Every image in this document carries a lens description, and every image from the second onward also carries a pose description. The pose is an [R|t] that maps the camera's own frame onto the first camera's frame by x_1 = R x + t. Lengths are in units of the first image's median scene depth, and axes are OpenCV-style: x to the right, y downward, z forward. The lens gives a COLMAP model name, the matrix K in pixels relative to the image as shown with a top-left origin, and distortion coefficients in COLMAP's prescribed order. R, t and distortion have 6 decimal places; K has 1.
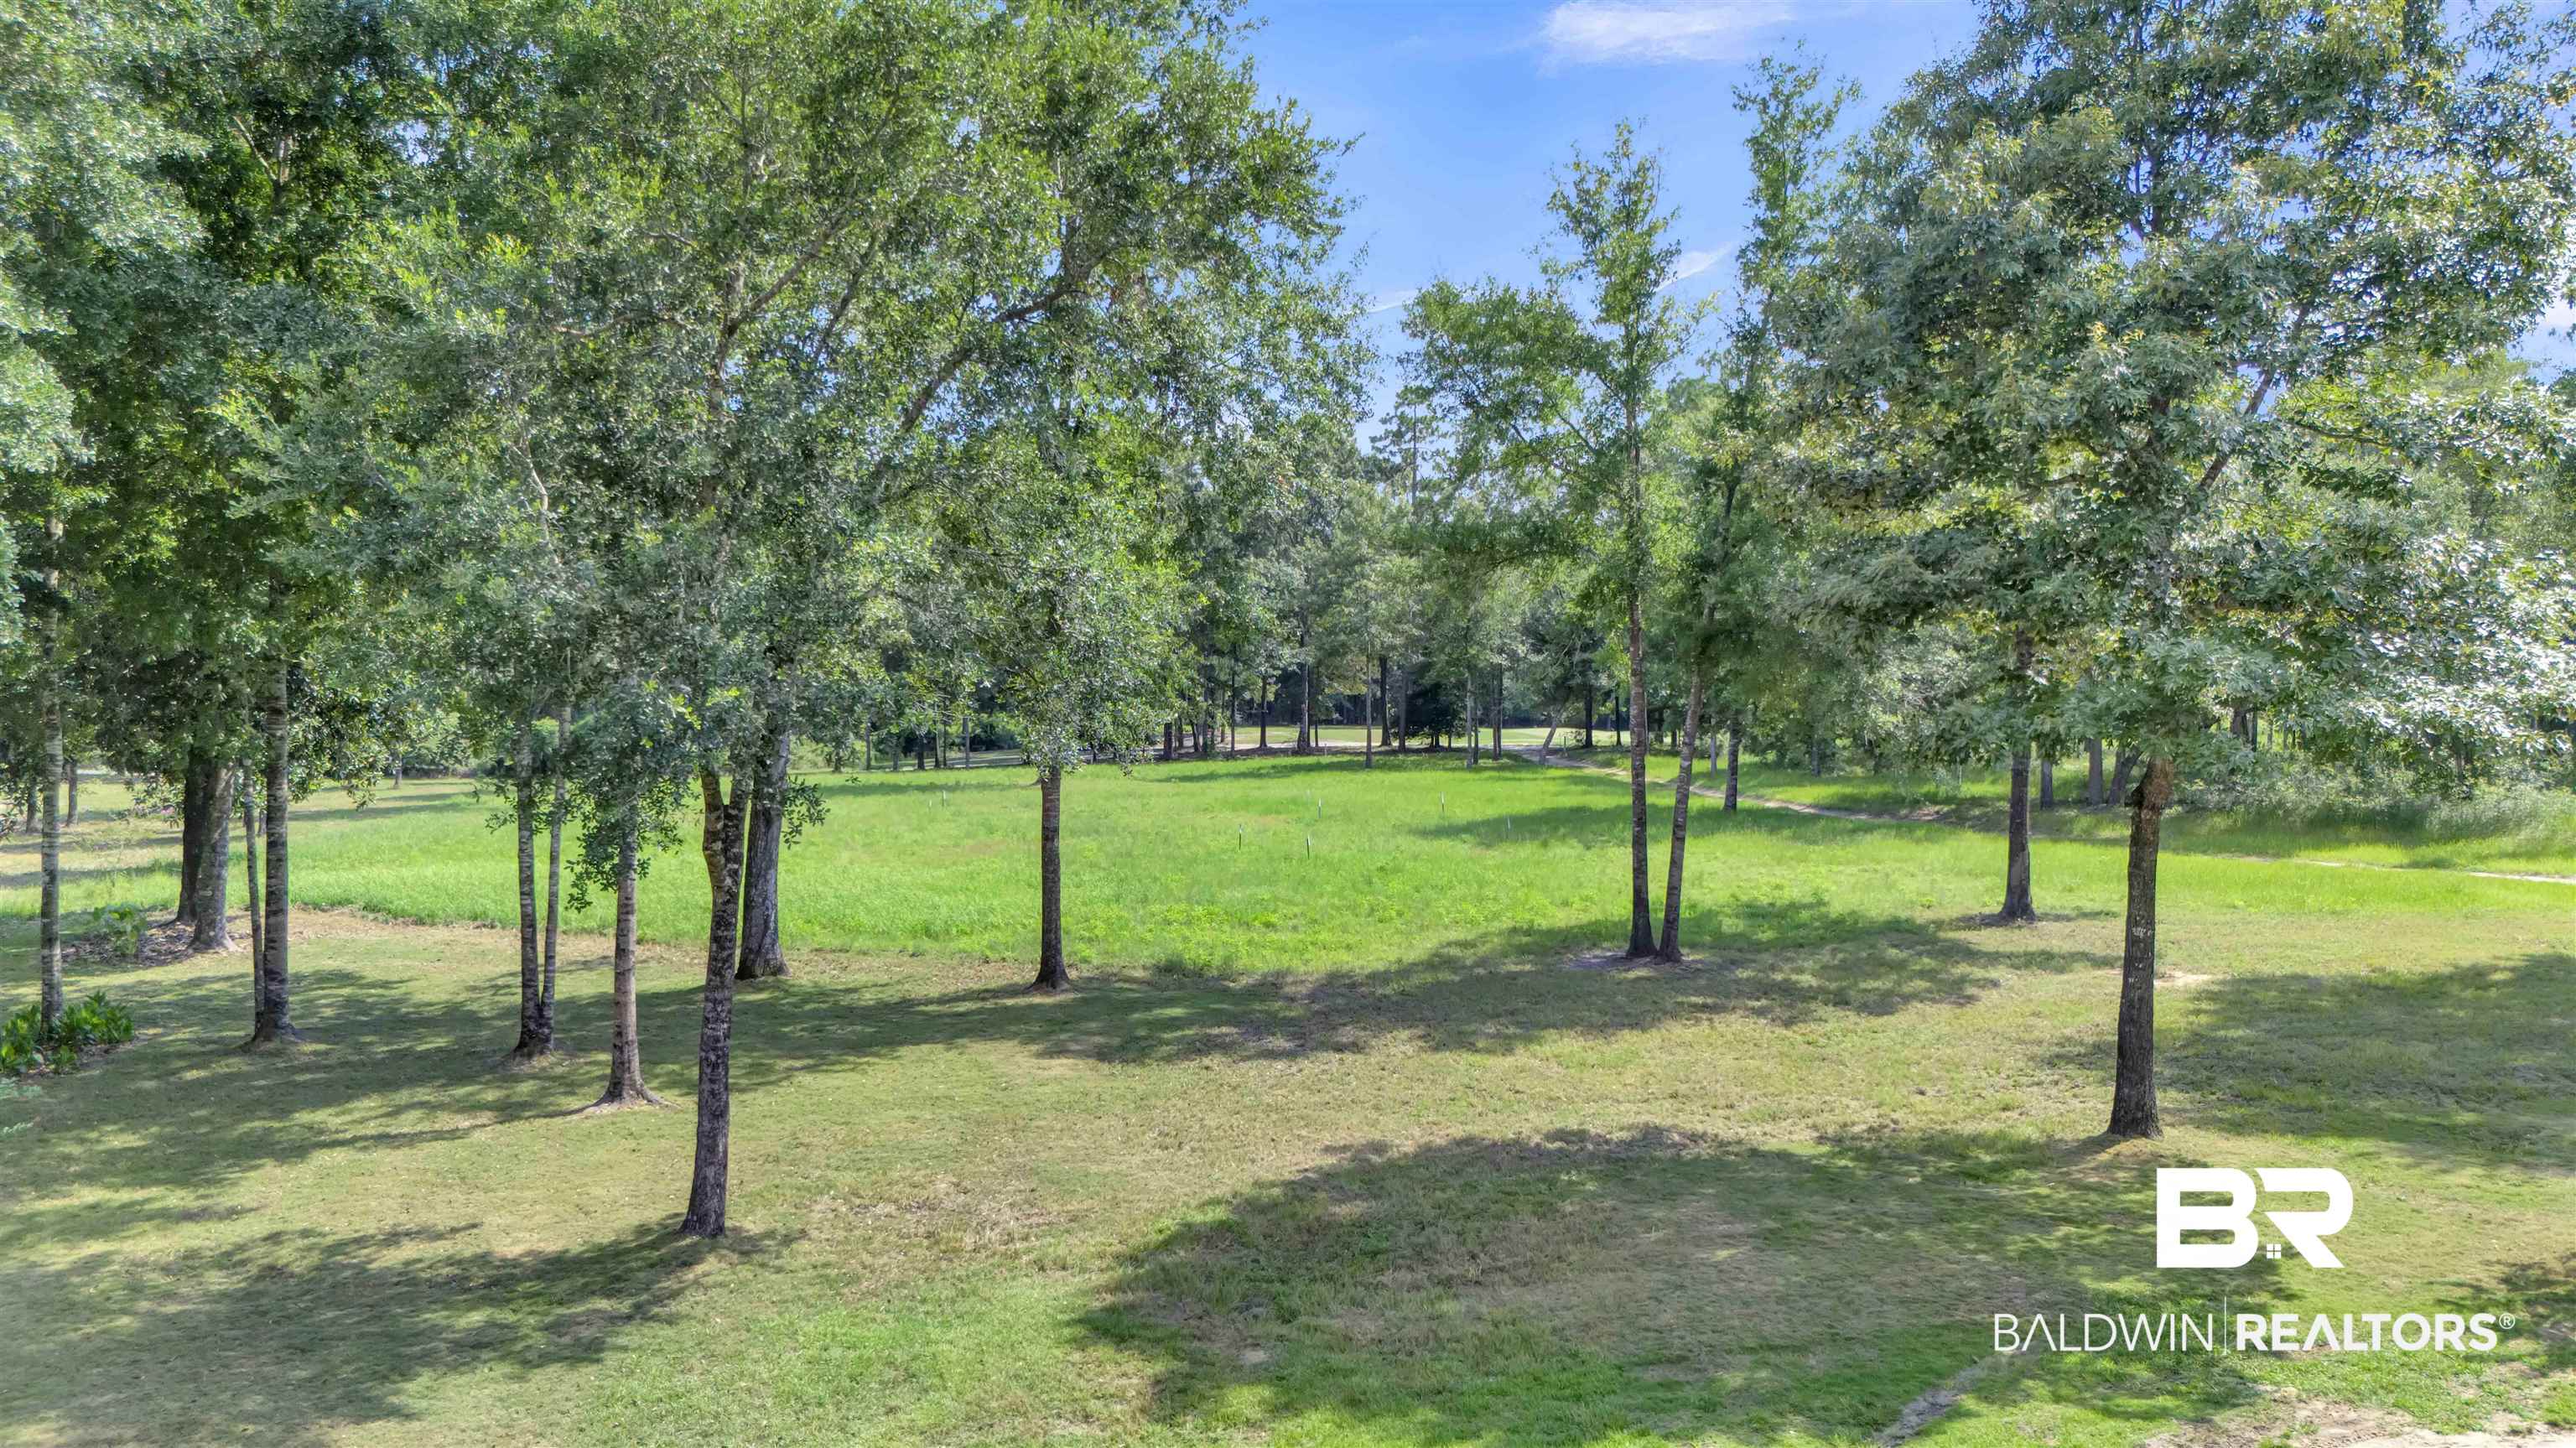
lens RADIAL K [[1806.9, 0, 1288.0], [0, 1806.9, 724.0], [0, 0, 1]] dist [0.005615, 0.001970]
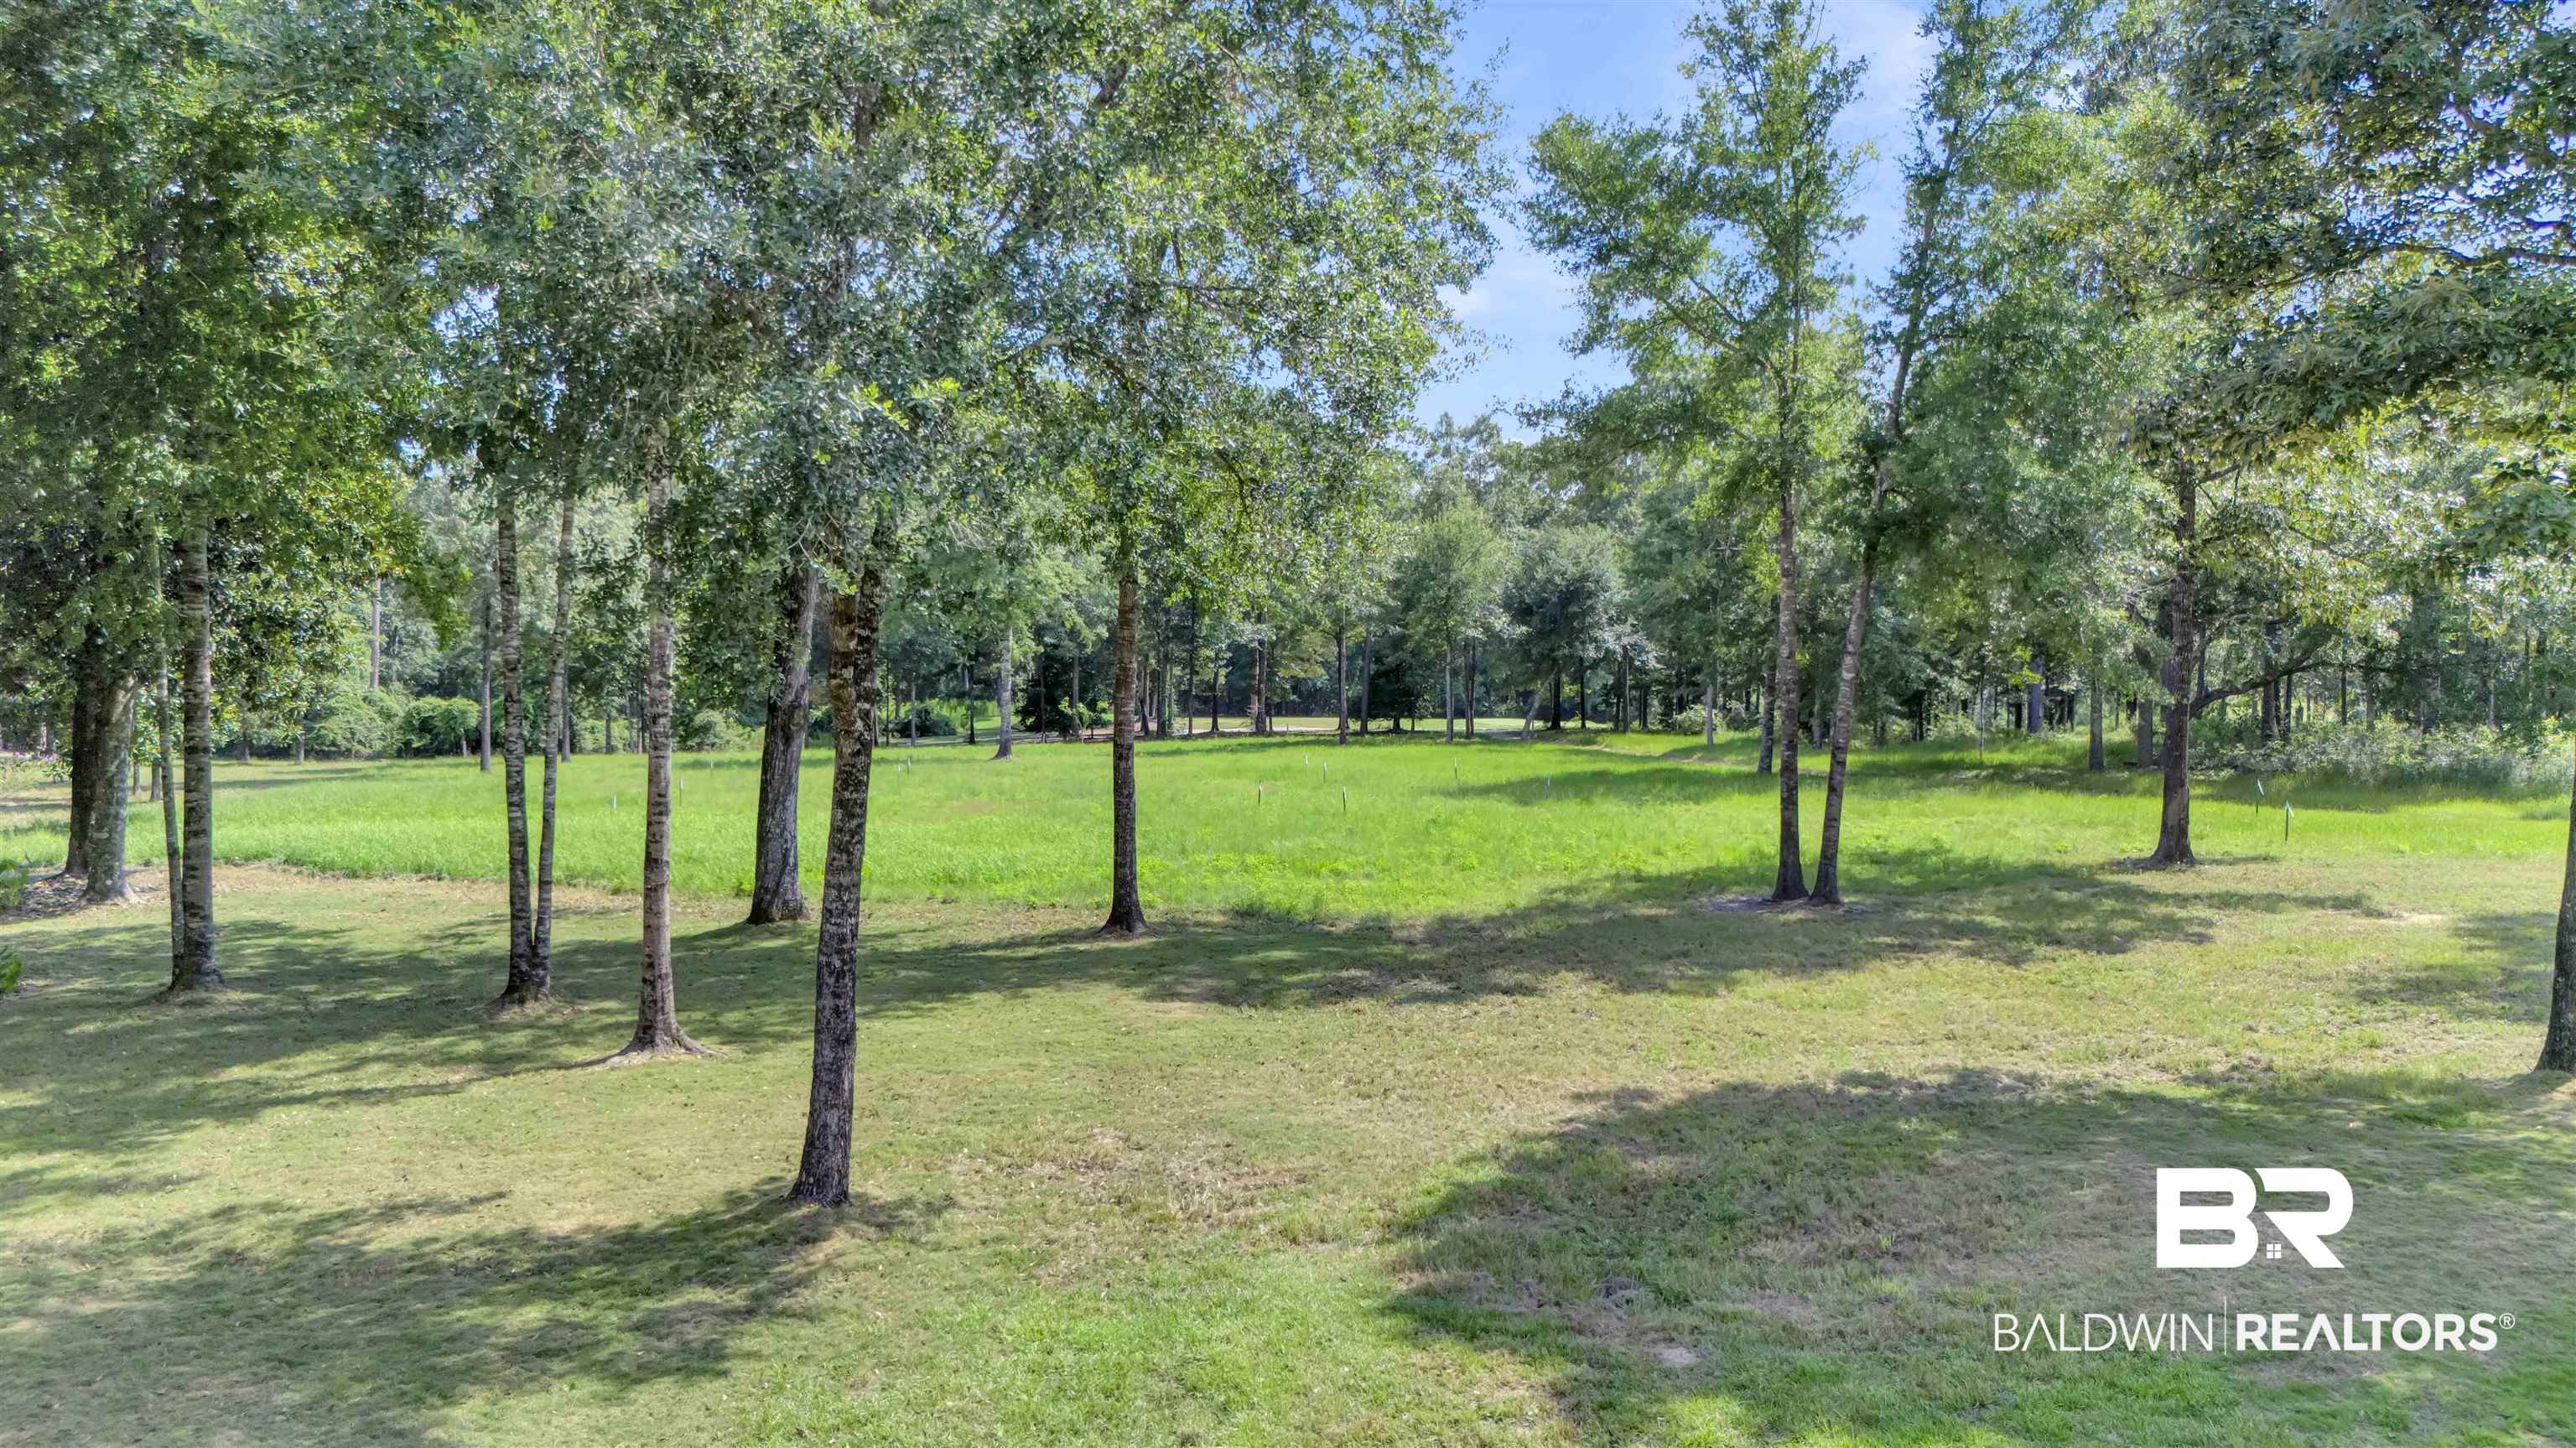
lens RADIAL K [[1831.6, 0, 1287.8], [0, 1831.6, 755.4], [0, 0, 1]] dist [0.012209, -0.005804]
pose [[0.999130, 0.001449, 0.041684, -0.143912], [-0.002204, 0.999834, 0.018071, 0.074605], [-0.041651, -0.018148, 0.998967, 0.213859]]
